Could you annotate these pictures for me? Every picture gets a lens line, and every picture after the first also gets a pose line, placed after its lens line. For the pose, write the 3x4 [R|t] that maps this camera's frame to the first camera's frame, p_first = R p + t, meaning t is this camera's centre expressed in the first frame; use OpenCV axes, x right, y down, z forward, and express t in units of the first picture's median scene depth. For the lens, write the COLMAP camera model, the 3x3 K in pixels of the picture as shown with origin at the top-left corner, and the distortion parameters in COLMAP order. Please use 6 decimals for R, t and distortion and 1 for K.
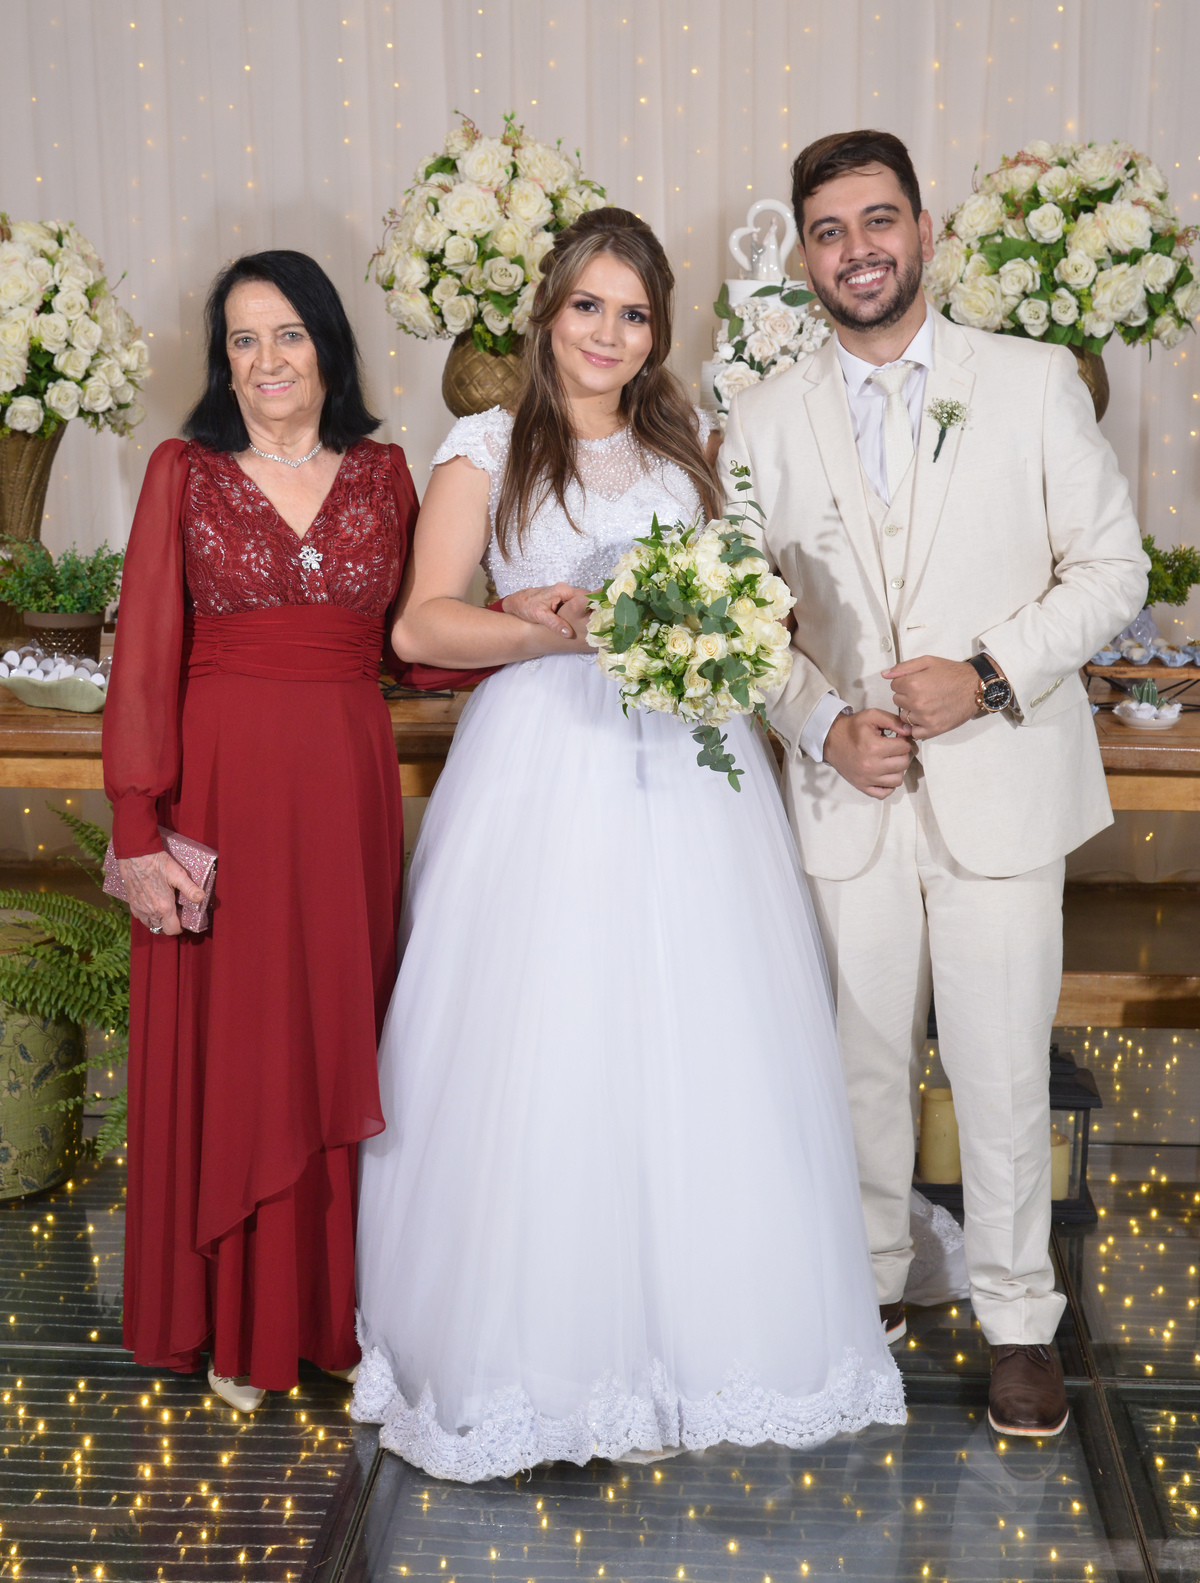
lens RADIAL K [[2453.8, 0, 618.3], [0, 2453.8, 742.5], [0, 0, 1]] dist [-0.038165, 0.026741]
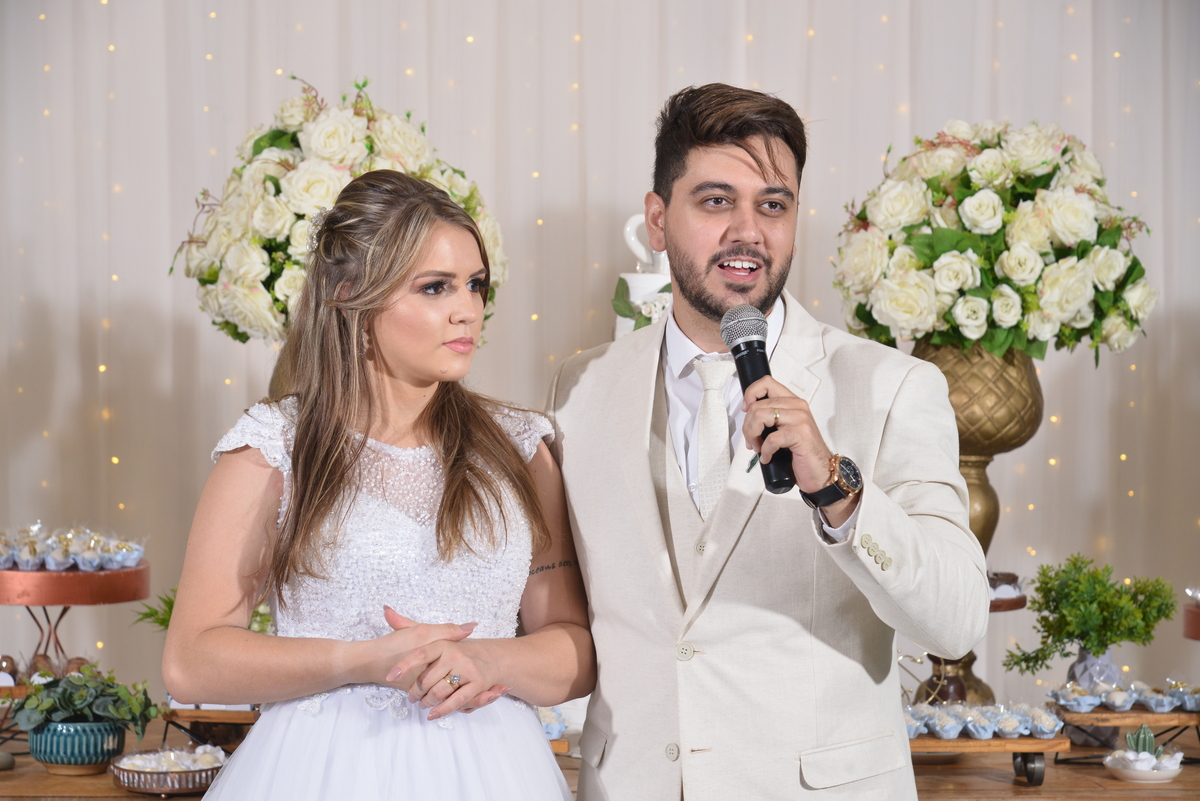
lens RADIAL K [[3160.9, 0, 601.3], [0, 3160.9, 426.2], [0, 0, 1]] dist [0.010129, 0.263242]
pose [[0.984764, -0.001256, 0.173893, -0.156850], [0.027162, 0.988812, -0.146676, 0.026739], [-0.171763, 0.149165, 0.973780, -0.071312]]
